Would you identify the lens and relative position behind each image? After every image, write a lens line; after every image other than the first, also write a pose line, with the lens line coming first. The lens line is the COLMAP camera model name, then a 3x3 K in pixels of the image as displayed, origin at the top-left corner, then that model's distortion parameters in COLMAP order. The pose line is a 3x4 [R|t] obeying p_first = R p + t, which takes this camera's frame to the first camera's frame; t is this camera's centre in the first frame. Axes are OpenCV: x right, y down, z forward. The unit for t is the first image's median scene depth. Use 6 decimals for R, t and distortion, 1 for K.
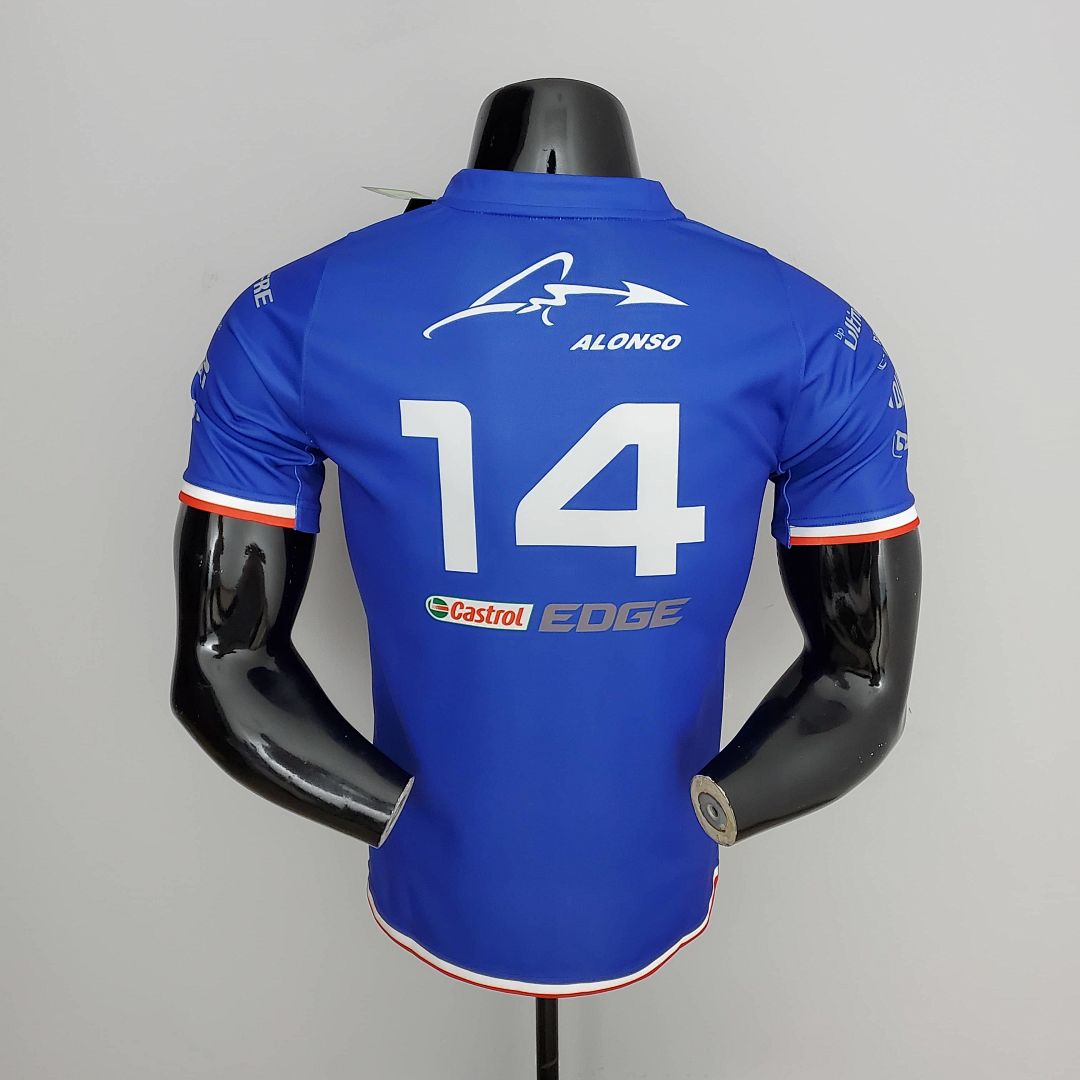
lens RADIAL K [[1151.9, 0, 541.9], [0, 1151.9, 513.4], [0, 0, 1]] dist [0.220422, -0.535202]
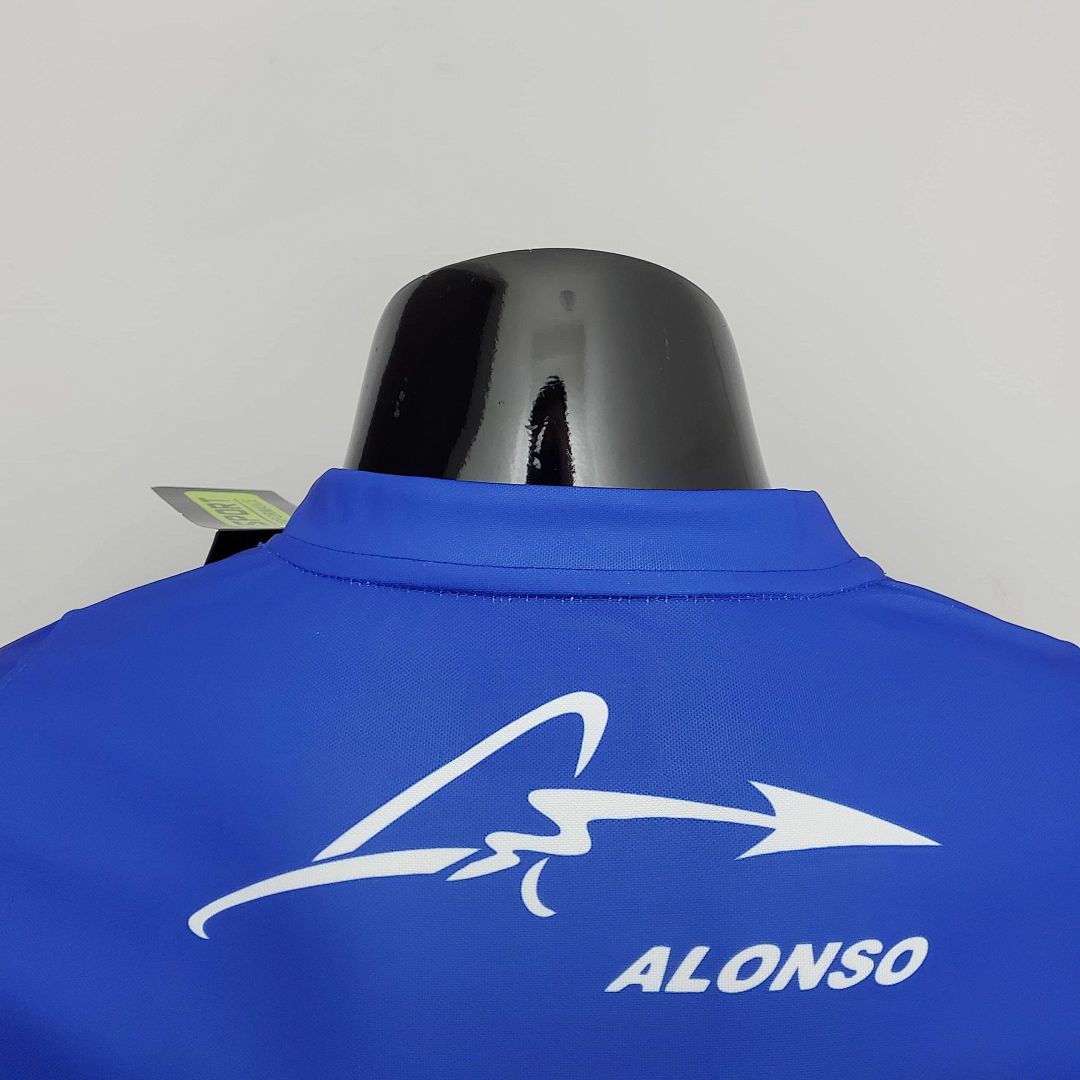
lens RADIAL K [[1151.9, 0, 541.9], [0, 1151.9, 513.4], [0, 0, 1]] dist [0.220422, -0.535202]
pose [[0.999843, -0.008325, -0.015621, 0.012435], [0.005337, 0.983216, -0.182366, -0.215187], [0.016877, 0.182254, 0.983107, 0.637767]]
